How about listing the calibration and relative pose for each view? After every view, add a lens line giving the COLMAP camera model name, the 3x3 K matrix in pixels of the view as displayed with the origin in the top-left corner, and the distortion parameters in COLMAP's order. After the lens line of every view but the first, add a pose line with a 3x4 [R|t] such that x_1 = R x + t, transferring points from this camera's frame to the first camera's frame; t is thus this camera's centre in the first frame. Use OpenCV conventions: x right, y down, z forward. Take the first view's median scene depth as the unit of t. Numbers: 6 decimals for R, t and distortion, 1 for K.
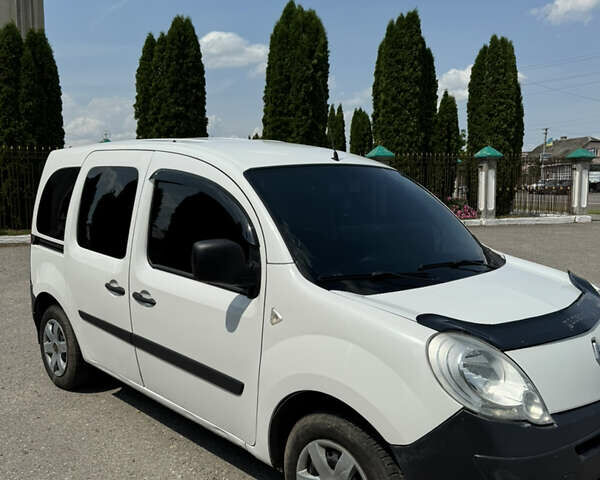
lens RADIAL K [[570.3, 0, 300.0], [0, 570.3, 240.0], [0, 0, 1]] dist [0.121567, -0.238045]
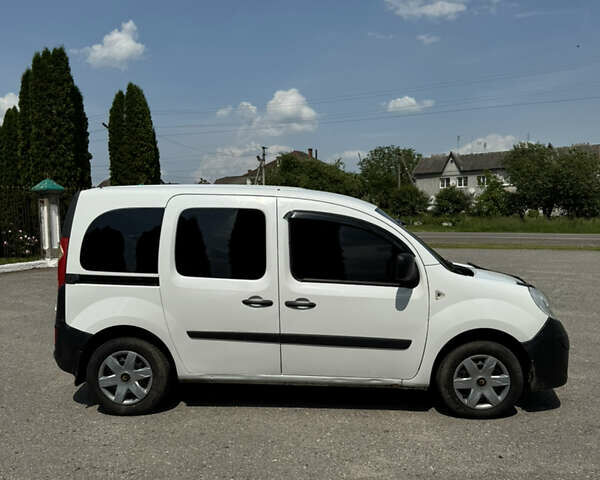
lens RADIAL K [[570.3, 0, 300.0], [0, 570.3, 240.0], [0, 0, 1]] dist [0.121567, -0.238045]
pose [[0.727102, -0.037537, 0.685503, -0.209262], [0.076525, 0.996713, -0.026590, -0.002462], [-0.682251, 0.071792, 0.727584, 0.000548]]
